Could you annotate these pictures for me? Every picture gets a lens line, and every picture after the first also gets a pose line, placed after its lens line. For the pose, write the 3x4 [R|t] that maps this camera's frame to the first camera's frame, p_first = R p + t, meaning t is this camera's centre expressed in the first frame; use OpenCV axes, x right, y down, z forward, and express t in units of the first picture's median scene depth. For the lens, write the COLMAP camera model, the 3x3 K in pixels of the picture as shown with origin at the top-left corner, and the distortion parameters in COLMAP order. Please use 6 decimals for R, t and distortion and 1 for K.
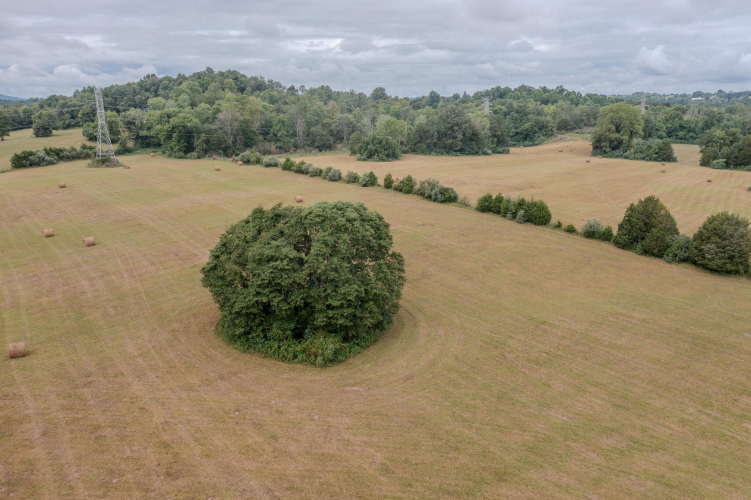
lens RADIAL K [[603.7, 0, 378.5], [0, 603.7, 246.6], [0, 0, 1]] dist [0.001562, 0.005636]
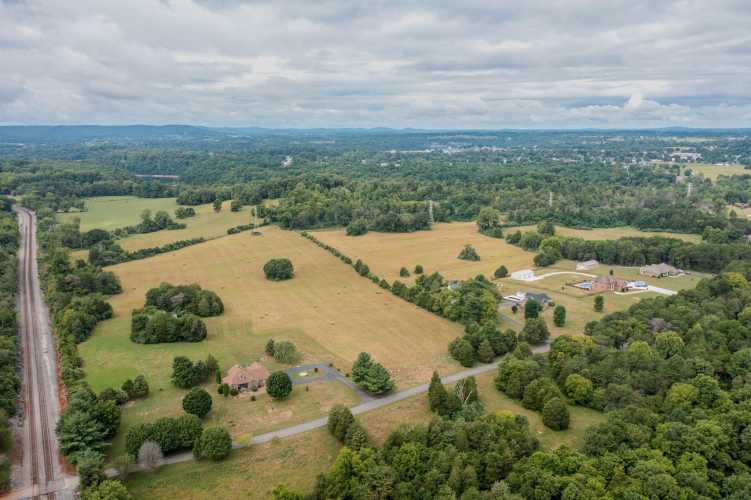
lens RADIAL K [[609.9, 0, 372.4], [0, 609.9, 248.0], [0, 0, 1]] dist [-0.001925, 0.001810]
pose [[0.966108, 0.051337, -0.252983, 0.661781], [-0.060837, 0.997701, -0.029868, -0.013470], [0.250869, 0.044246, 0.967009, -1.345698]]
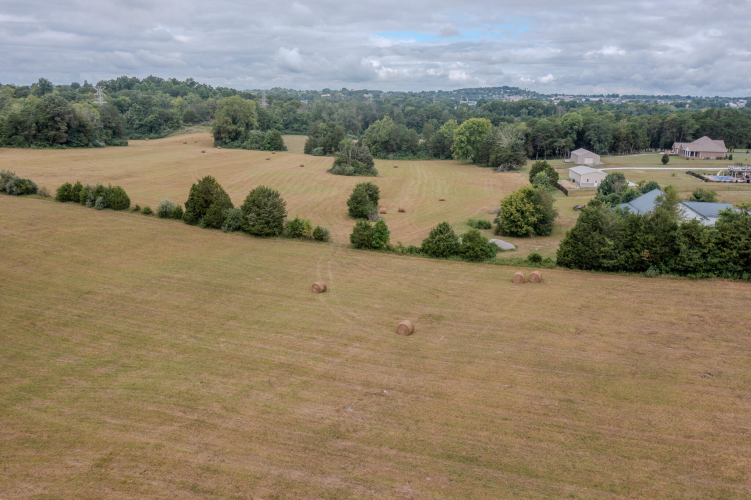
lens RADIAL K [[615.0, 0, 375.5], [0, 615.0, 250.0], [0, 0, 1]] dist [-0.000860, 0.010488]
pose [[0.856463, -0.102318, 0.505967, 0.045627], [0.096421, 0.994618, 0.037920, 0.016029], [-0.507123, 0.016309, 0.861719, -0.062998]]
